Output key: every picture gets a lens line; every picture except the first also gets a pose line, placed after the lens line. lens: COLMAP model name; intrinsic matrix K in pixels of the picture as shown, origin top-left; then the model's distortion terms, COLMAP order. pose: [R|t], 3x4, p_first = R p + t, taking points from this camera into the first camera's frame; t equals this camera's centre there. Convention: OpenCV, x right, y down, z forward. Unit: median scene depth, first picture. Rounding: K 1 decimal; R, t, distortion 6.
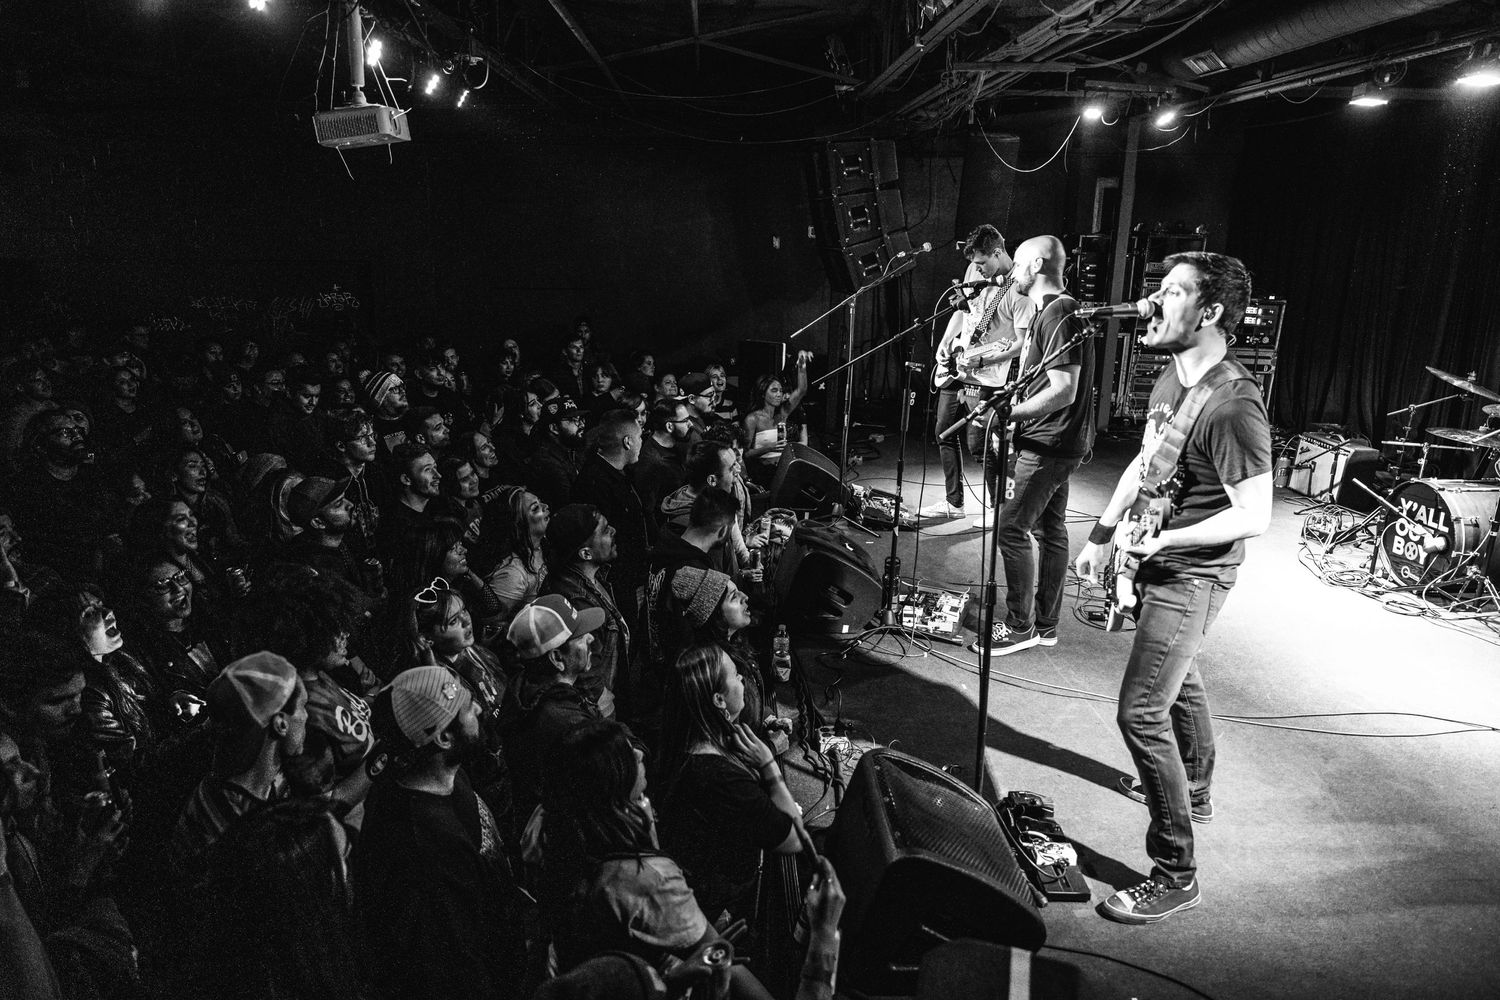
lens RADIAL K [[1033.8, 0, 713.2], [0, 1033.8, 528.6], [0, 0, 1]] dist [-0.002823, -0.000260]
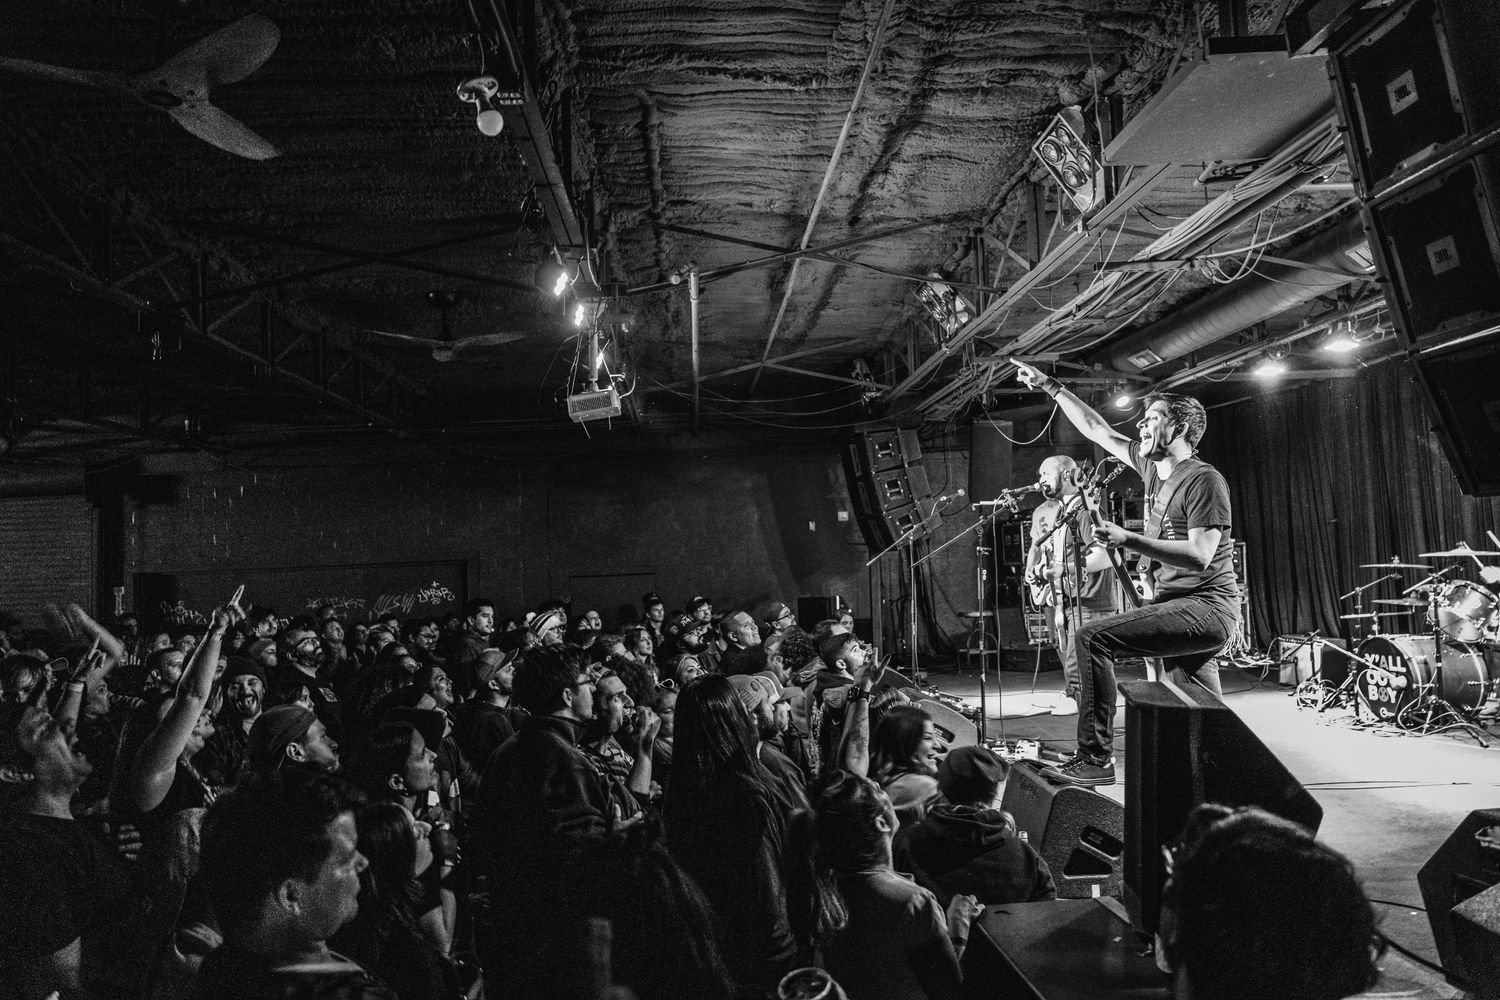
lens RADIAL K [[1033.8, 0, 713.2], [0, 1033.8, 528.6], [0, 0, 1]] dist [-0.002823, -0.000260]
pose [[0.998420, -0.051530, 0.022396, -0.144293], [0.055958, 0.947866, -0.313719, 0.168733], [-0.005063, 0.314477, 0.949252, -0.233218]]
